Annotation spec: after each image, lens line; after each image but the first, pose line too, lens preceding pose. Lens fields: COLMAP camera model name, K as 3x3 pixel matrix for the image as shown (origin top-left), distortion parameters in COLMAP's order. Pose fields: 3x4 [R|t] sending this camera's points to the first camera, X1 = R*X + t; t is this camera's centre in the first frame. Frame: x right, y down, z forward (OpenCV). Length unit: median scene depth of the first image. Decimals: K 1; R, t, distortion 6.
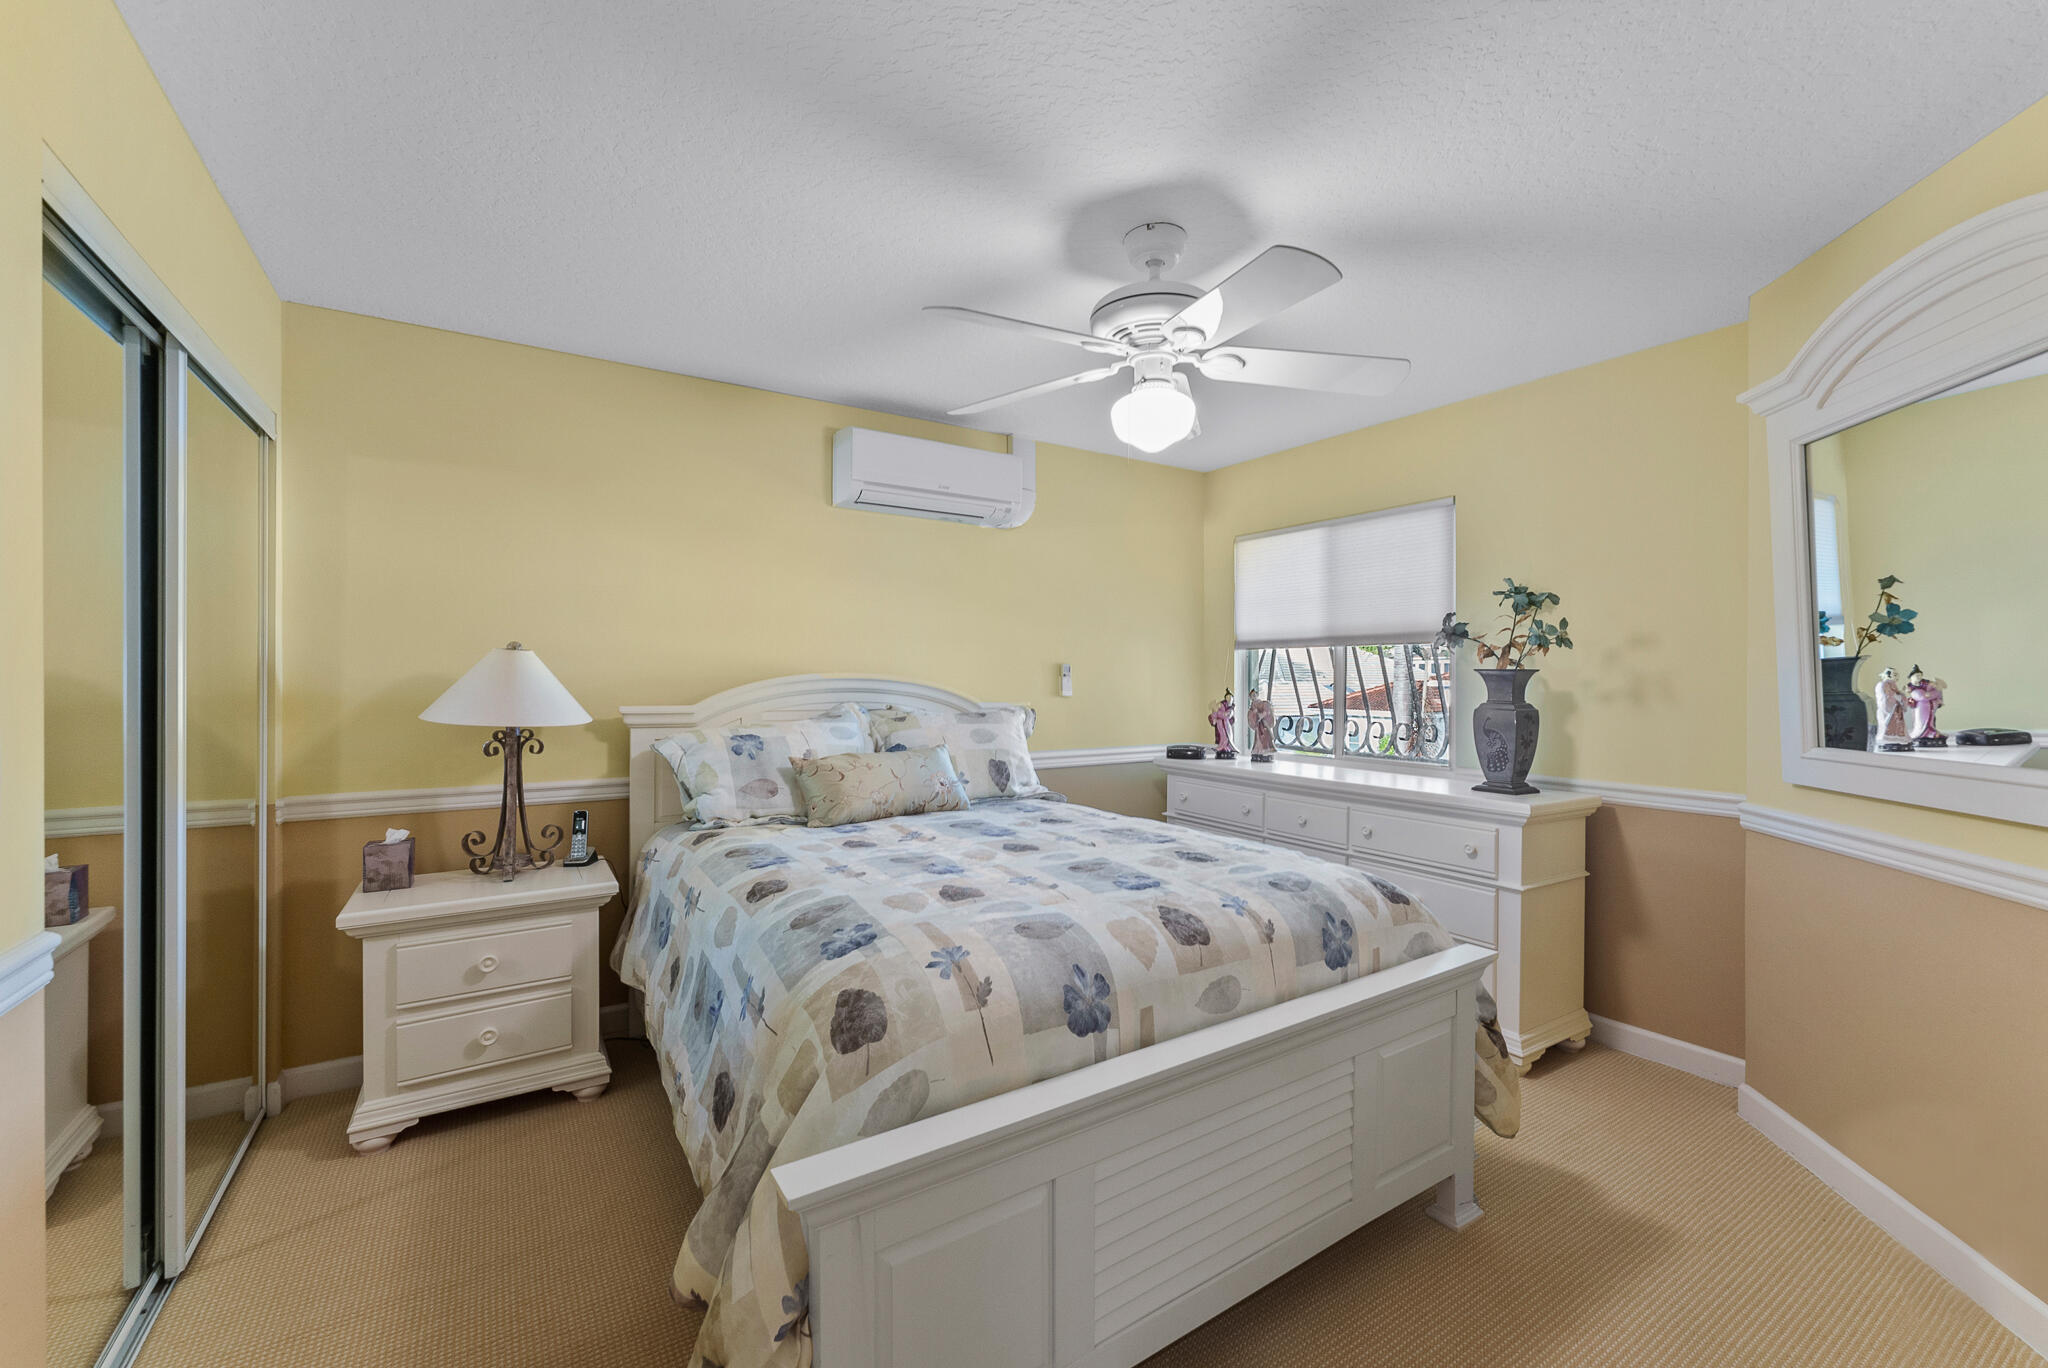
lens RADIAL K [[828.0, 0, 1023.0], [0, 828.0, 684.7], [0, 0, 1]] dist [0.002844, -0.000850]
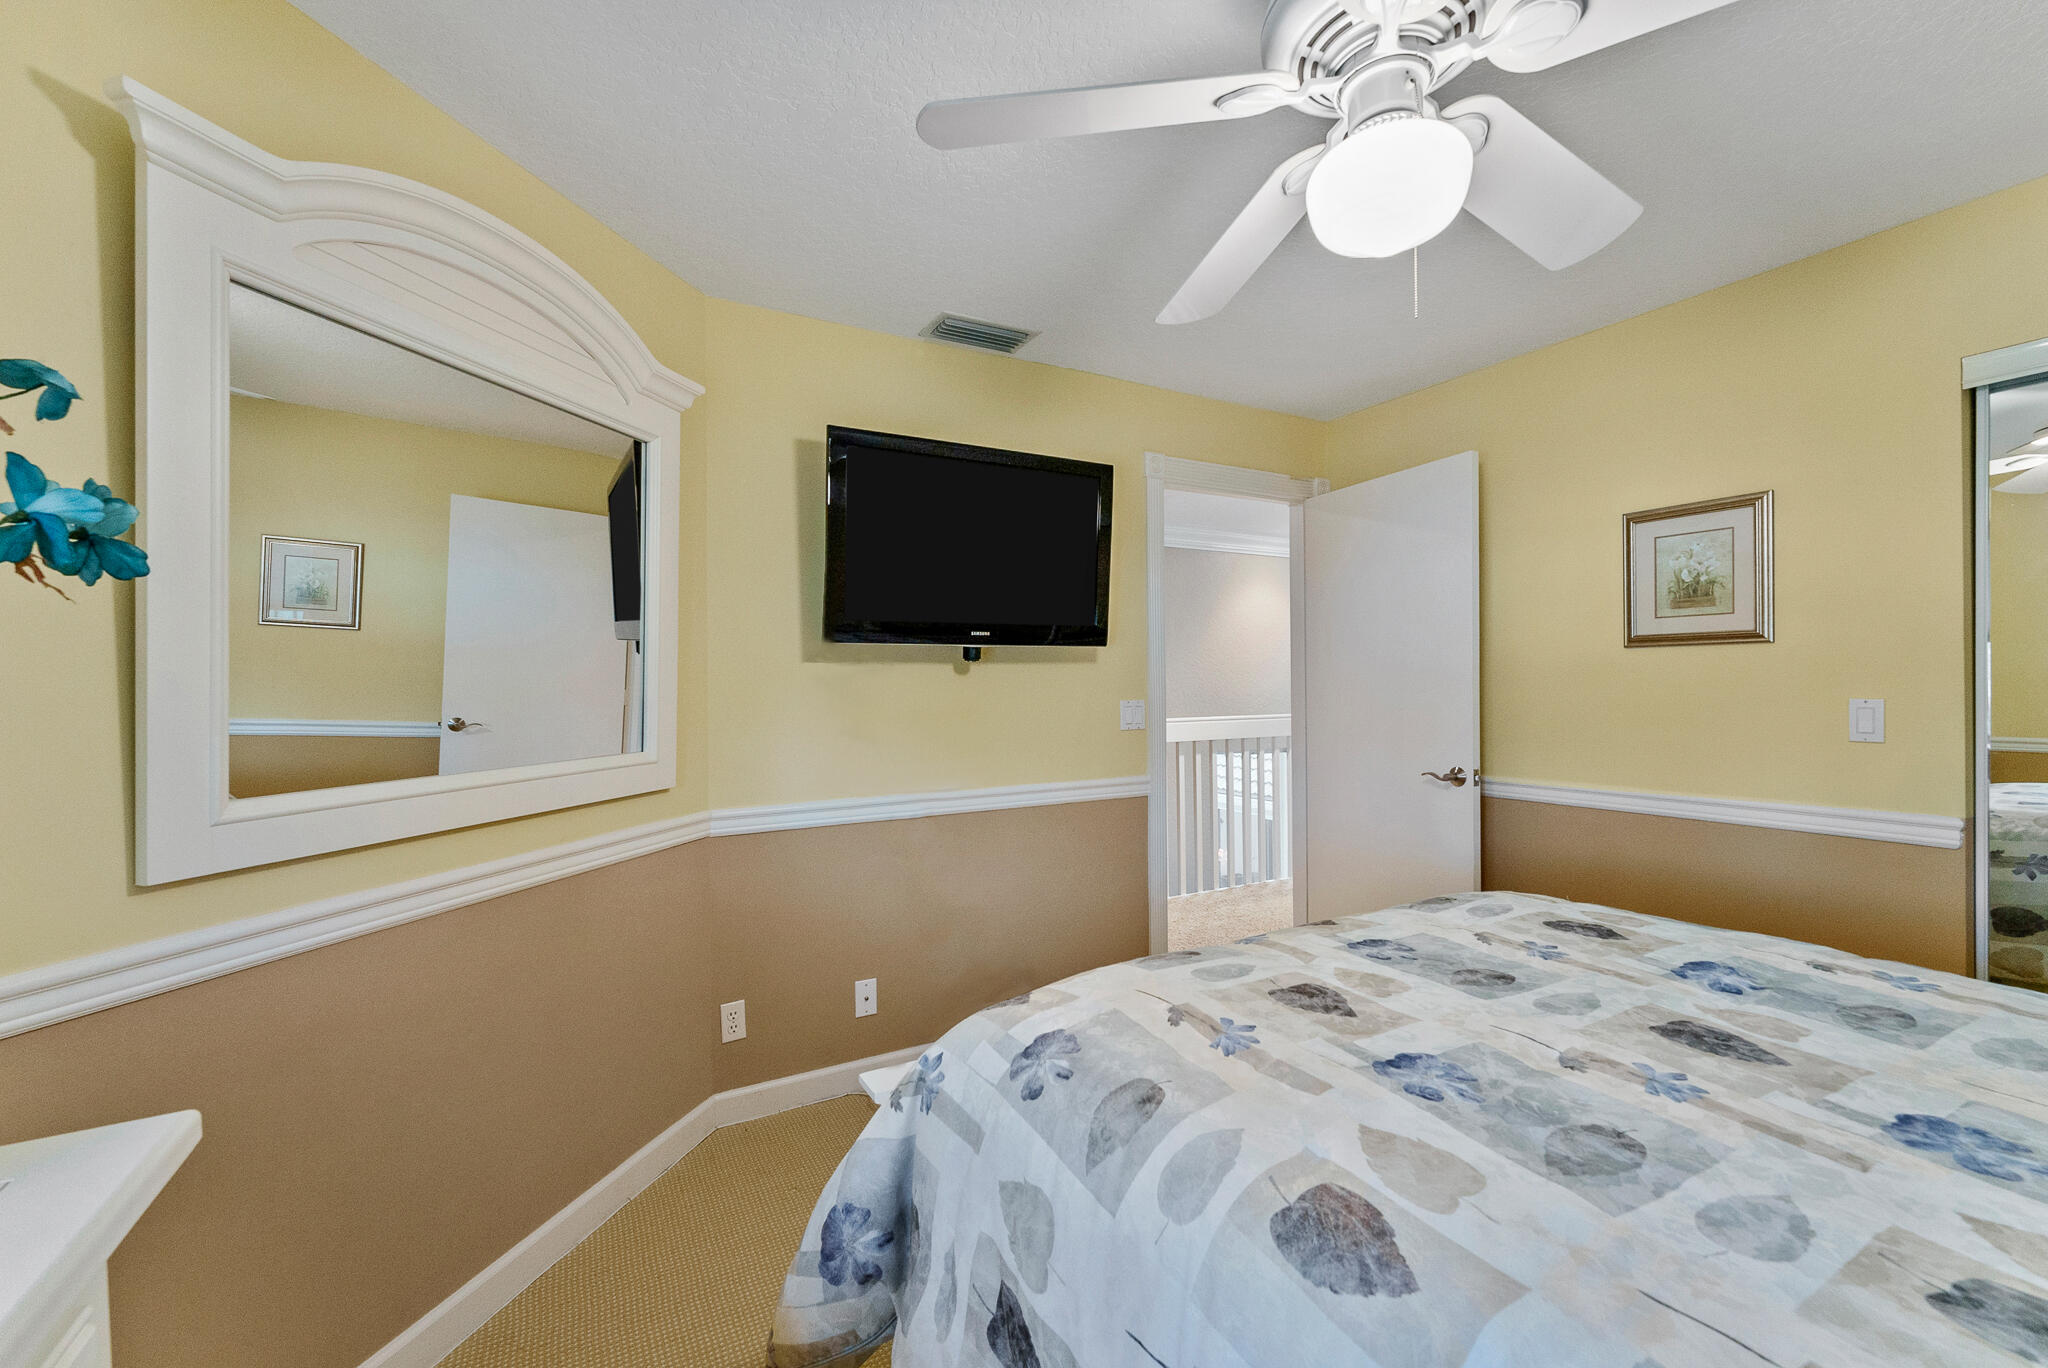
lens RADIAL K [[828.0, 0, 1027.0], [0, 828.0, 684.3], [0, 0, 1]] dist [0.002844, -0.000850]
pose [[-0.998003, -0.000612, 0.063167, 0.406075], [-0.001015, 0.999979, -0.006350, 0.006566], [-0.063162, -0.006402, -0.997983, 1.754854]]
